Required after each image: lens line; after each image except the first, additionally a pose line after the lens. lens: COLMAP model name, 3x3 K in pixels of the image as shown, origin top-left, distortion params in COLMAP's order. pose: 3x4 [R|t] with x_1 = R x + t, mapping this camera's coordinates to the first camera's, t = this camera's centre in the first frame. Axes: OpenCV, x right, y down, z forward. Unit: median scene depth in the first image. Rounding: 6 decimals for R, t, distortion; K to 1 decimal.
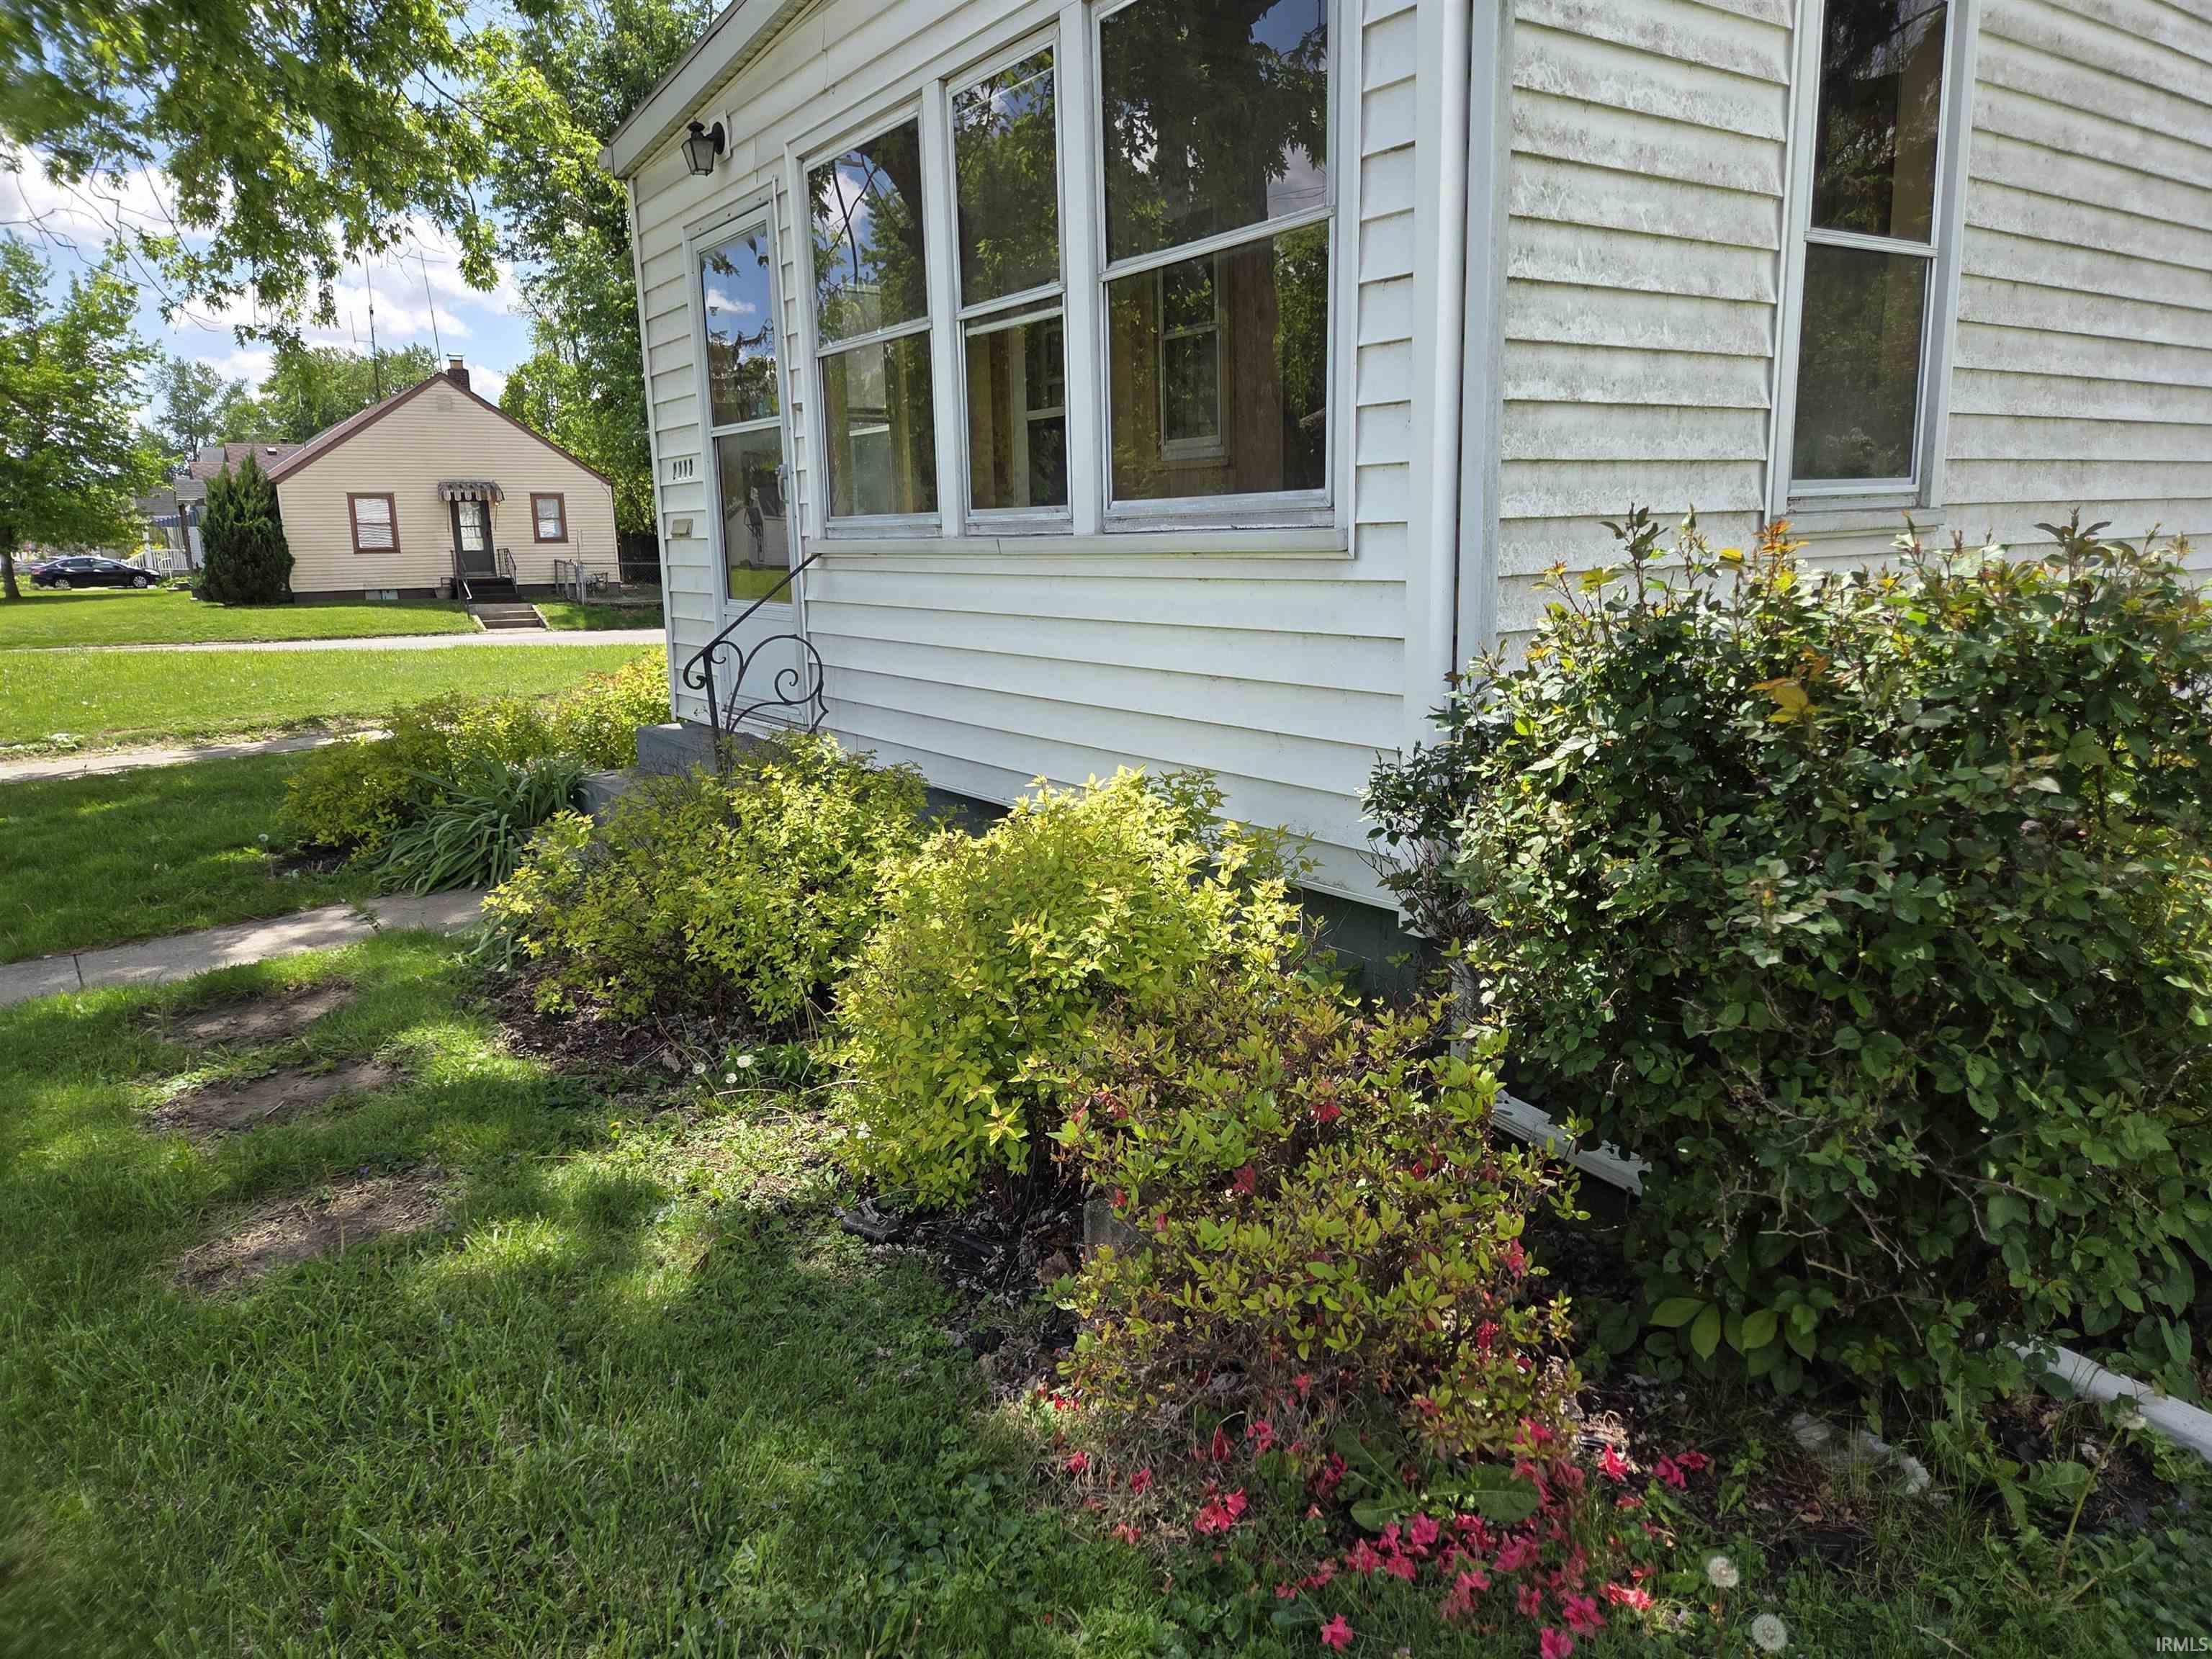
lens RADIAL K [[1481.9, 0, 1106.0], [0, 1481.9, 829.5], [0, 0, 1]] dist [0.076327, -0.076047]
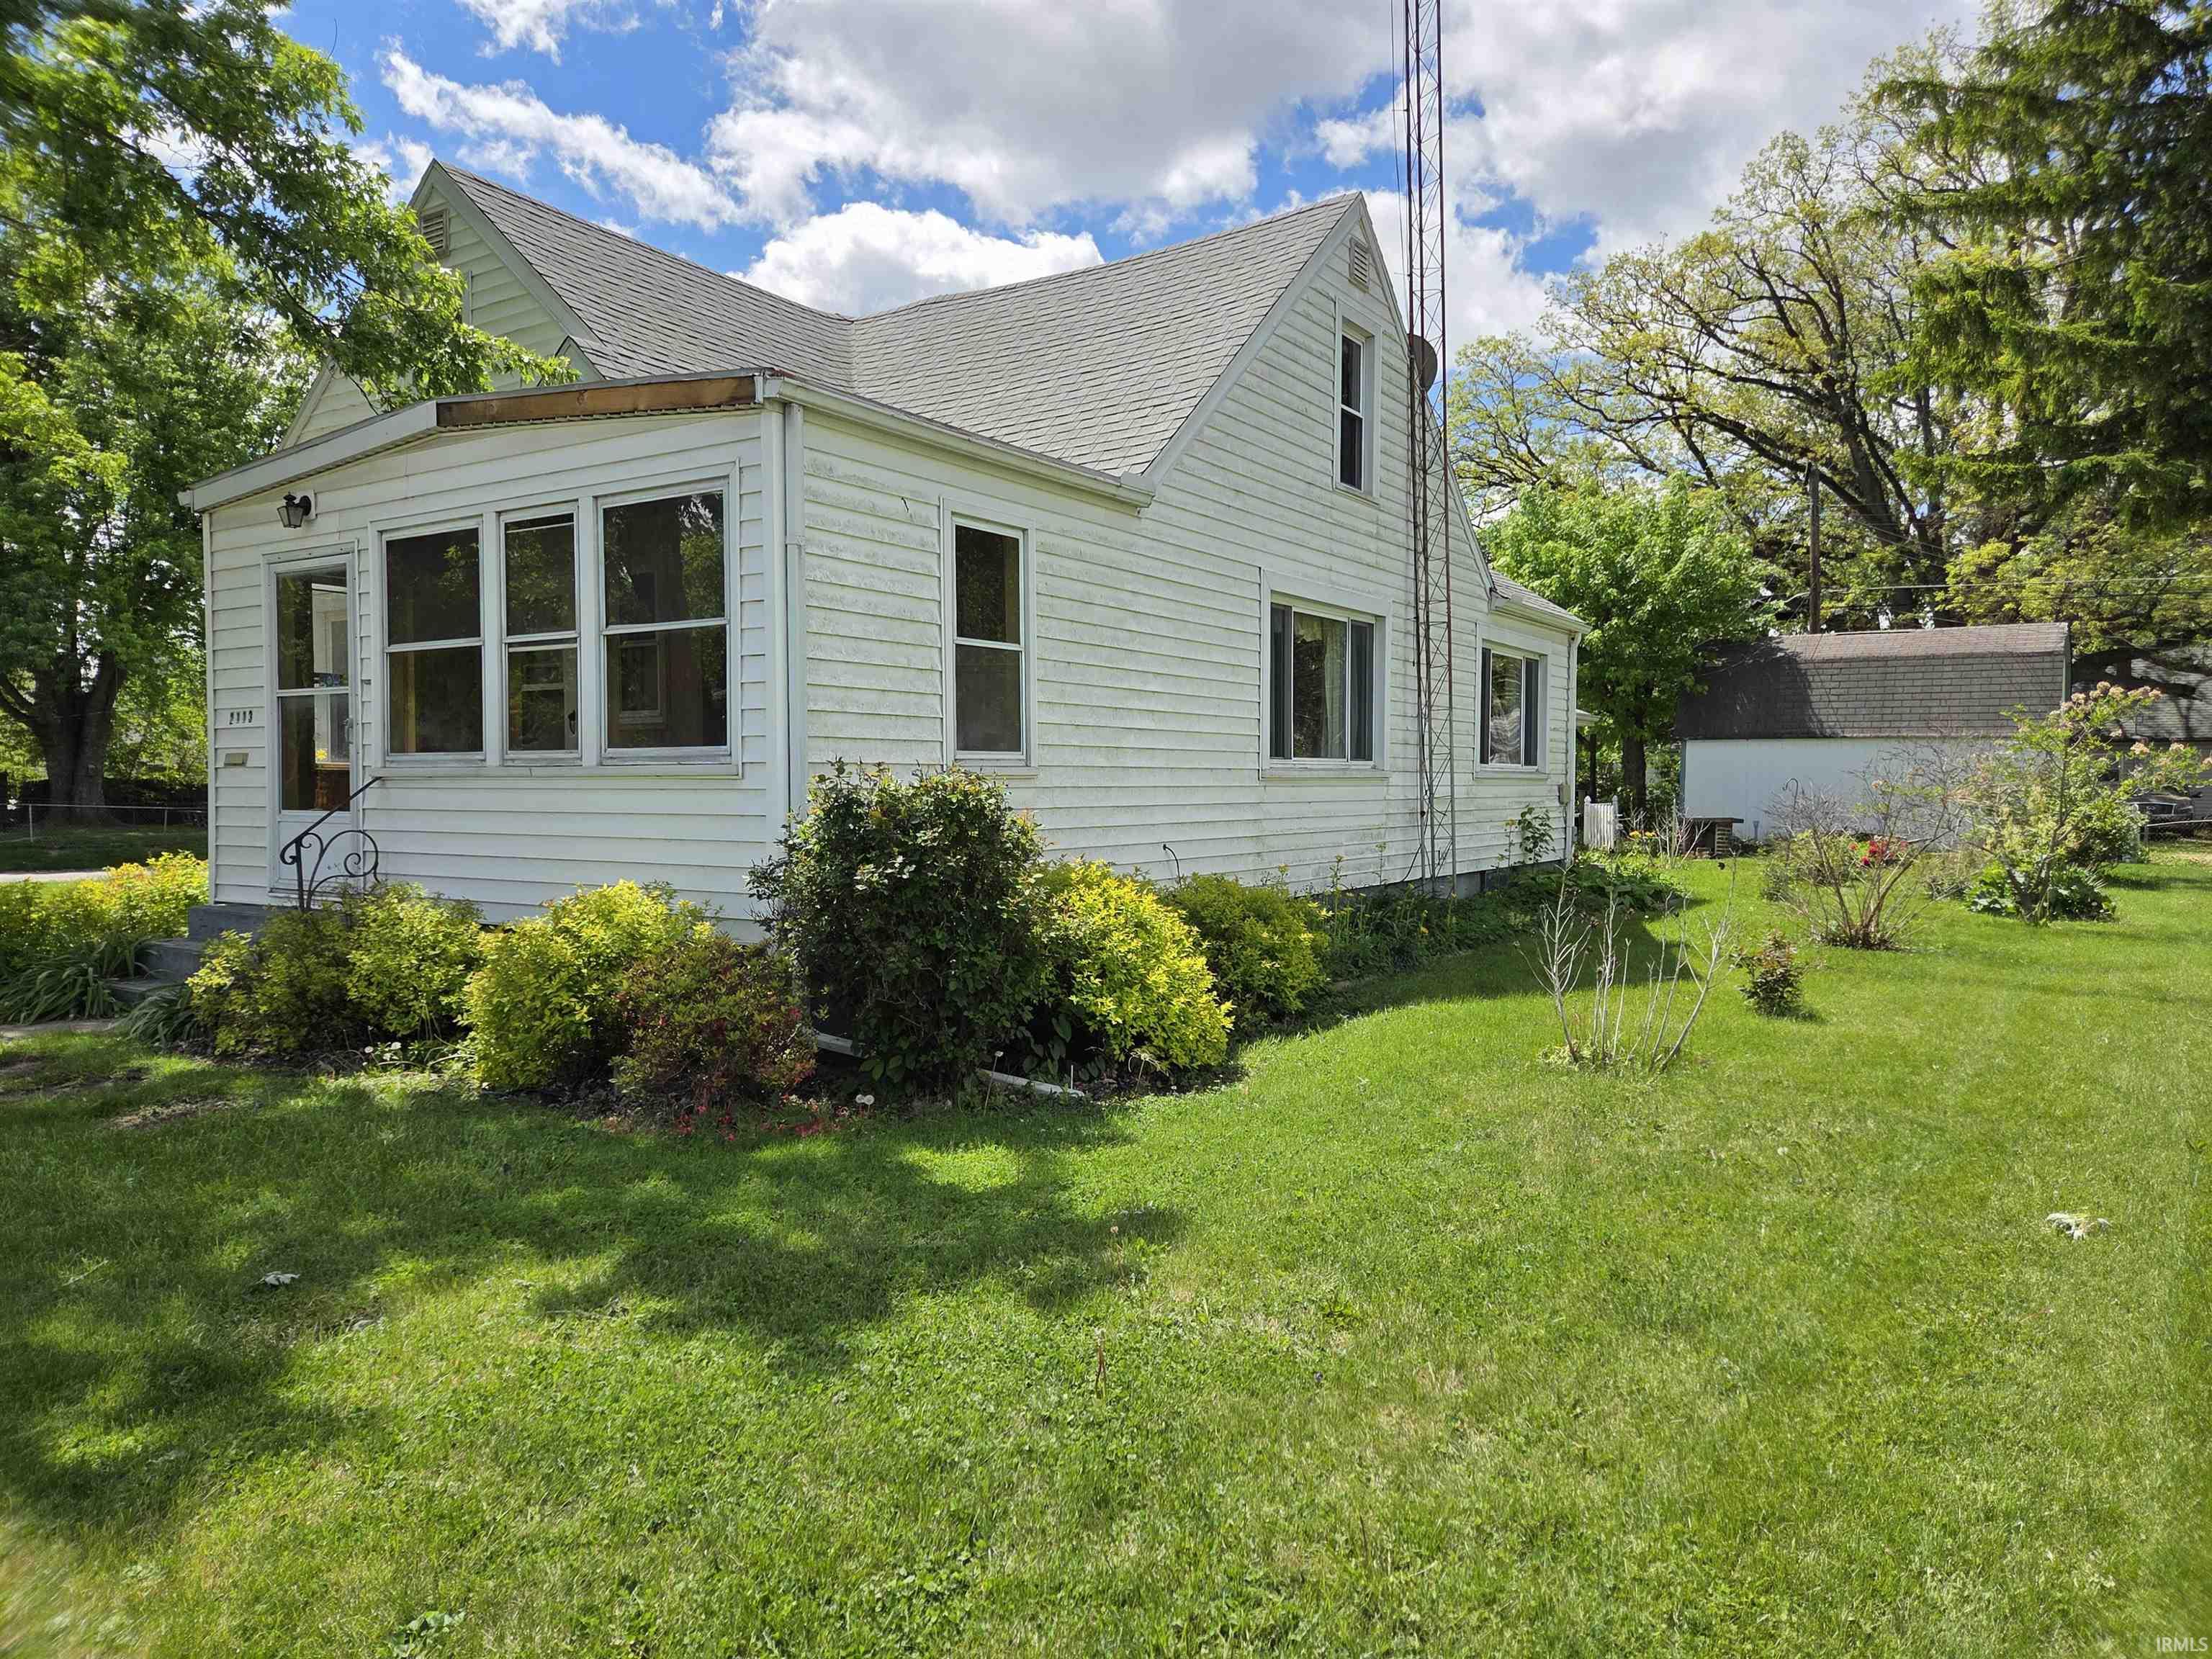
lens RADIAL K [[1481.9, 0, 1106.0], [0, 1481.9, 829.5], [0, 0, 1]] dist [0.076327, -0.076047]
pose [[0.925657, 0.013176, 0.378133, -0.119885], [0.052511, 0.985248, -0.162875, 0.205263], [-0.374701, 0.170623, 0.911310, -0.871628]]
